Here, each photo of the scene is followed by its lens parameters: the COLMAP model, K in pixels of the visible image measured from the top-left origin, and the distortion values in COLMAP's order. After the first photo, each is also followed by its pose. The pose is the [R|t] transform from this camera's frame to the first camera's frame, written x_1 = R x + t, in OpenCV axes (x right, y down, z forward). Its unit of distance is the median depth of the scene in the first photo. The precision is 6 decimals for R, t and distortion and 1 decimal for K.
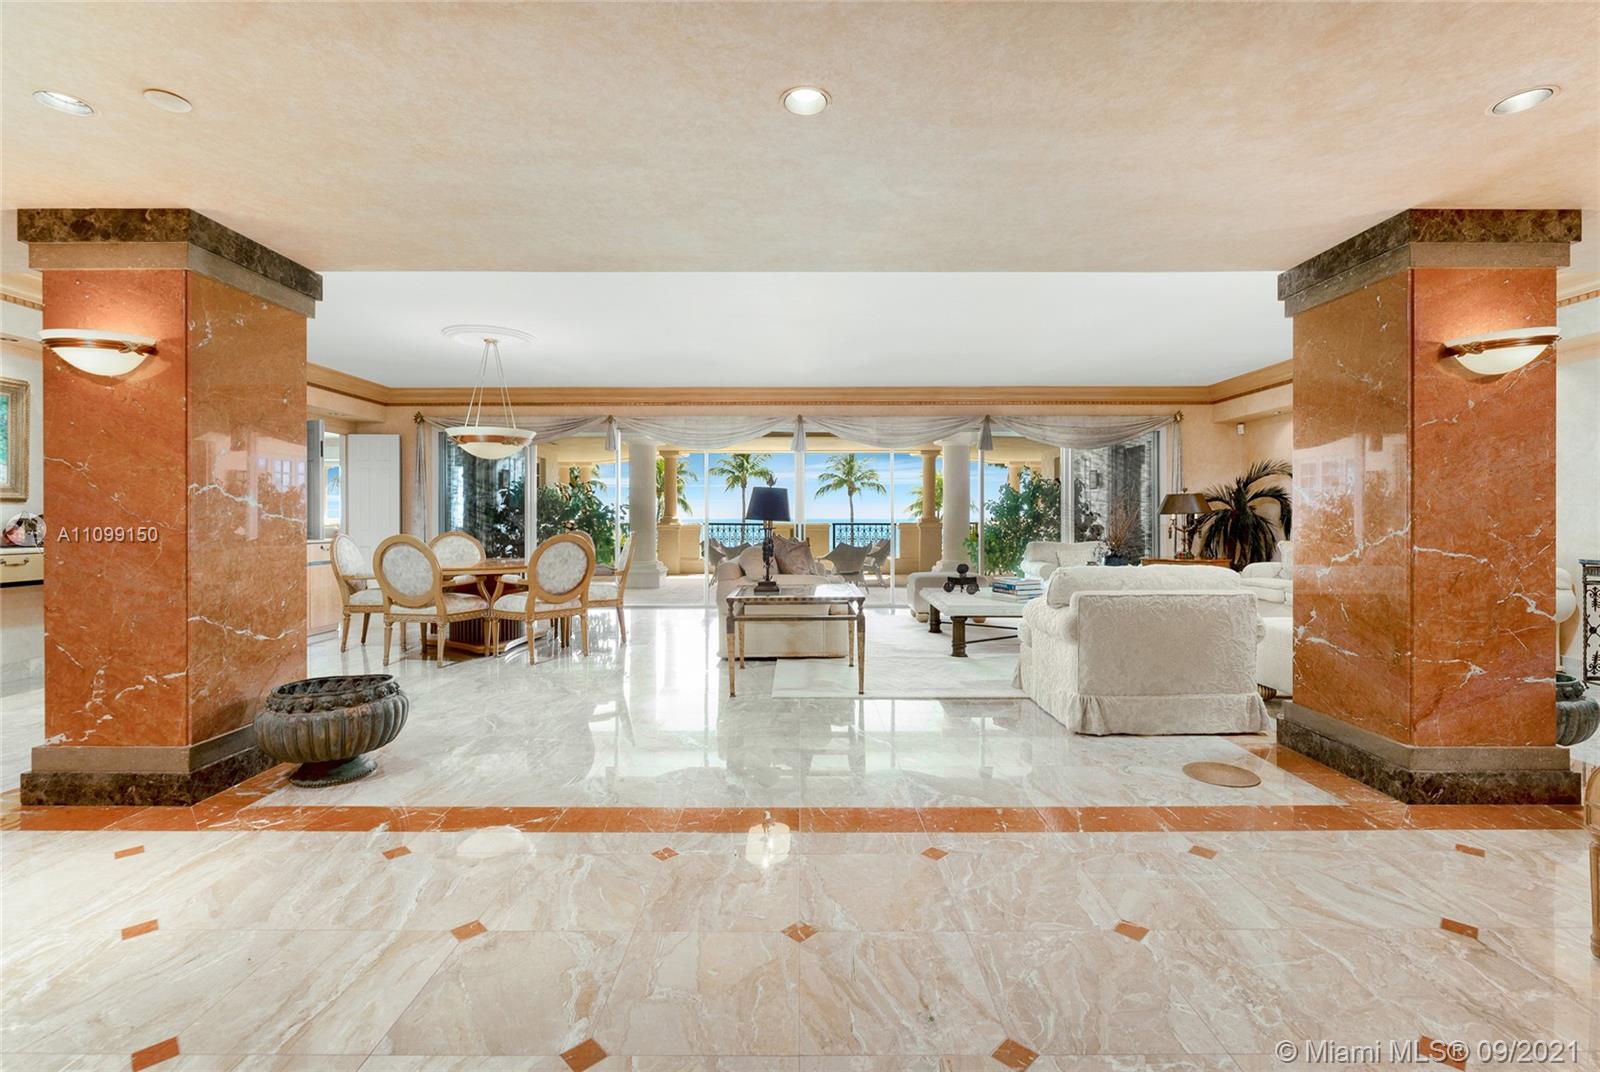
lens RADIAL K [[744.9, 0, 800.0], [0, 744.9, 536.0], [0, 0, 1]] dist [0.000198, -0.000036]
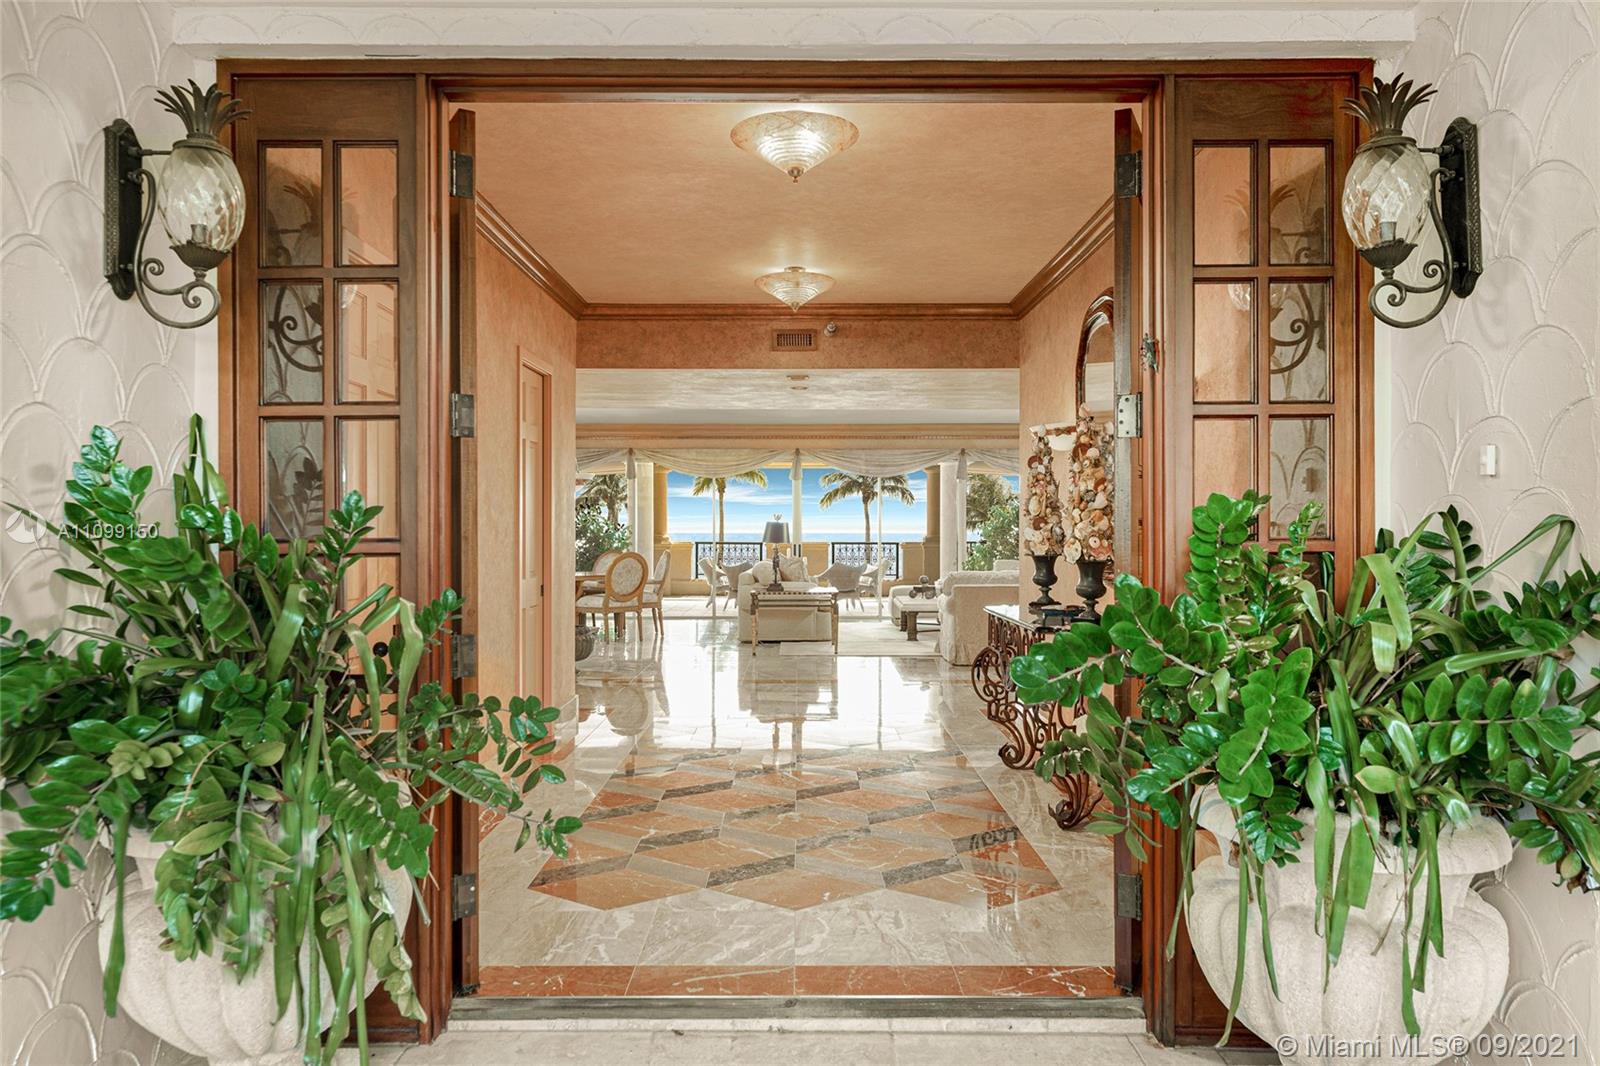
lens RADIAL K [[1085.2, 0, 800.0], [0, 1085.2, 533.0], [0, 0, 1]] dist [-0.002327, 0.003757]
pose [[0.999997, 0.001702, 0.001507, 0.001112], [-0.001667, 0.999738, -0.022821, 0.004376], [-0.001546, 0.022818, 0.999738, -0.644105]]
